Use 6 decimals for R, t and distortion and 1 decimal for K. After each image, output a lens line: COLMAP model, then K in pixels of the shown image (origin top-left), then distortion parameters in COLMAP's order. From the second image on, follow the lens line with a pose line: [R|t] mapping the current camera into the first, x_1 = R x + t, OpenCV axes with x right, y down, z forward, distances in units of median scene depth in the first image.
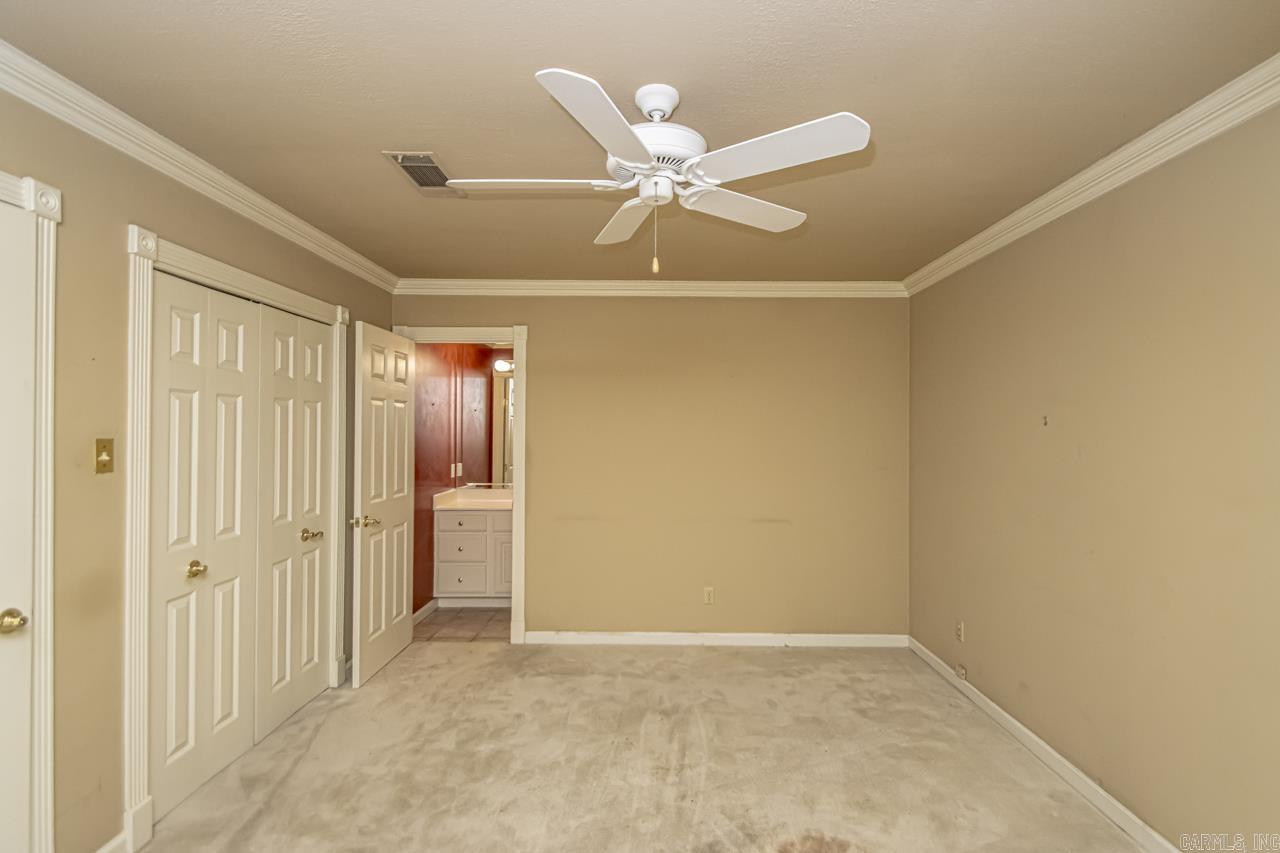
lens RADIAL K [[594.3, 0, 645.4], [0, 594.3, 423.8], [0, 0, 1]] dist [0.024564, -0.019820]
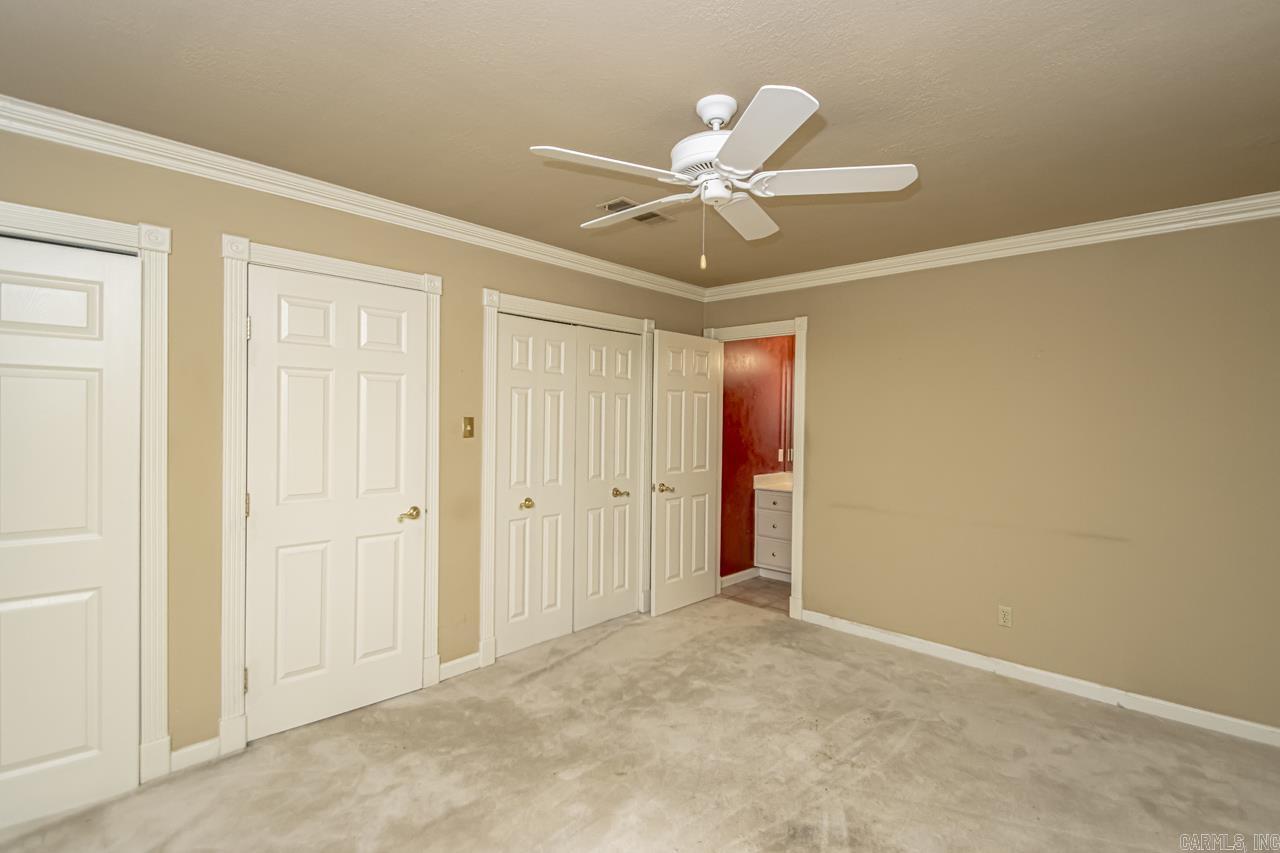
lens RADIAL K [[594.3, 0, 645.4], [0, 594.3, 423.8], [0, 0, 1]] dist [0.024564, -0.019820]
pose [[0.733553, 0.011953, -0.679528, 0.391857], [-0.003550, 0.999899, 0.013757, 0.011942], [0.679623, -0.007679, 0.733521, 0.059375]]
